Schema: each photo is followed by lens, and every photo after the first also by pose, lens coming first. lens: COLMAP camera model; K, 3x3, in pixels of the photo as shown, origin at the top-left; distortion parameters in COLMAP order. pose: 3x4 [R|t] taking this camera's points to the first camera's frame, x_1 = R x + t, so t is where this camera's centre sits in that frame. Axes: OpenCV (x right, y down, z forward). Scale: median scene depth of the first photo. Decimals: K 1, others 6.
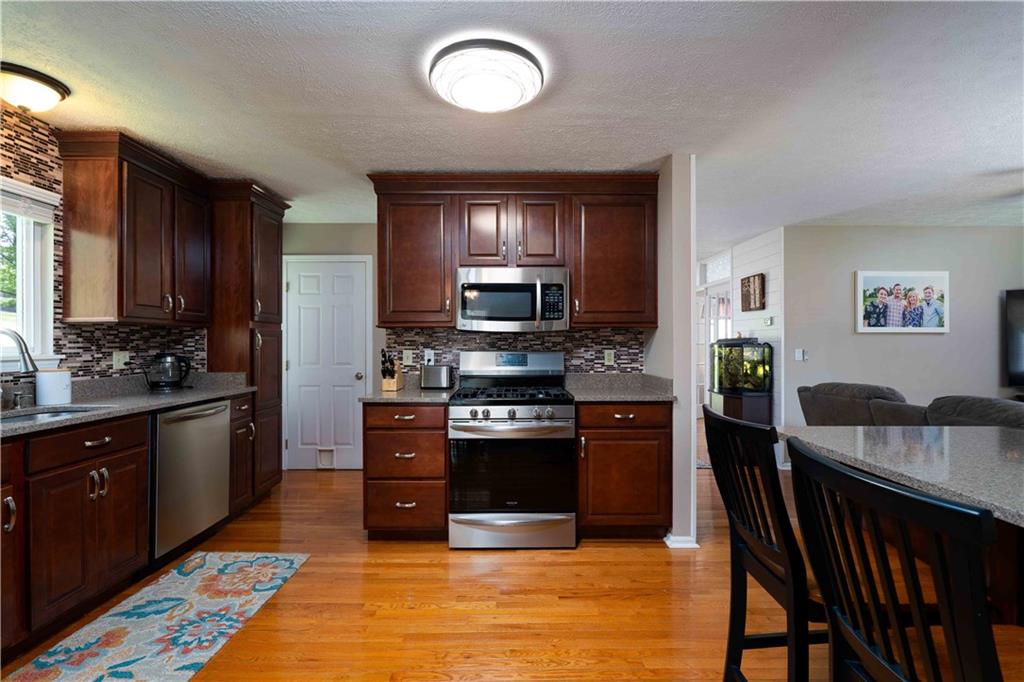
lens RADIAL K [[458.9, 0, 514.8], [0, 458.9, 342.1], [0, 0, 1]] dist [0.000031, 0.000474]
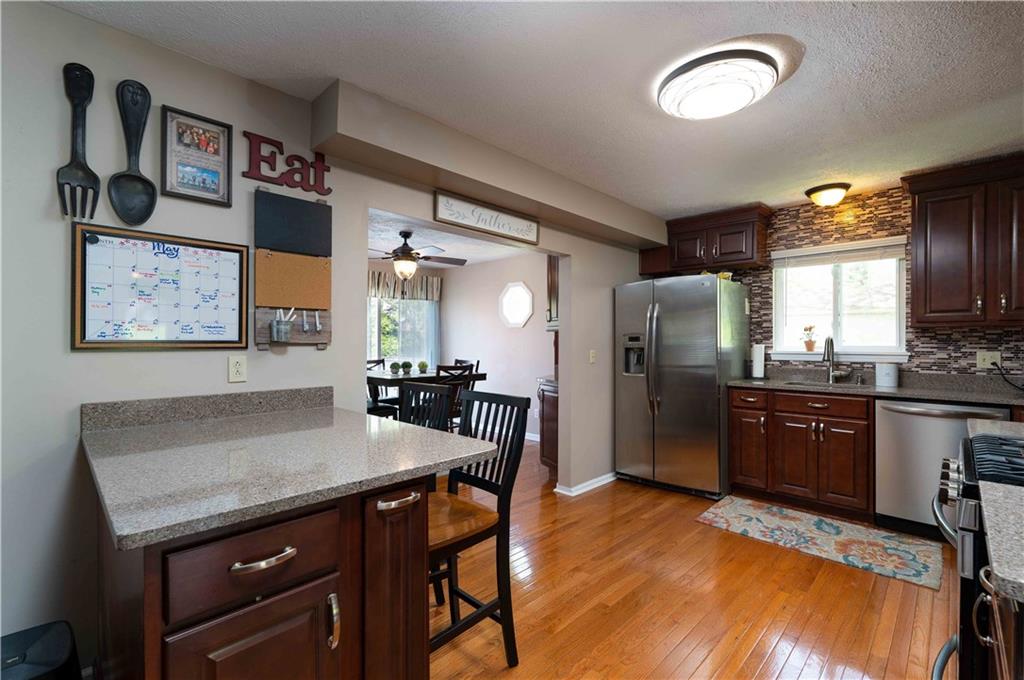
lens RADIAL K [[458.9, 0, 513.9], [0, 458.9, 341.7], [0, 0, 1]] dist [0.000031, 0.000474]
pose [[-0.705696, -0.000345, -0.708515, 0.822501], [-0.000500, 1.000000, 0.000011, -0.003213], [0.708515, 0.000362, -0.705696, 1.171424]]
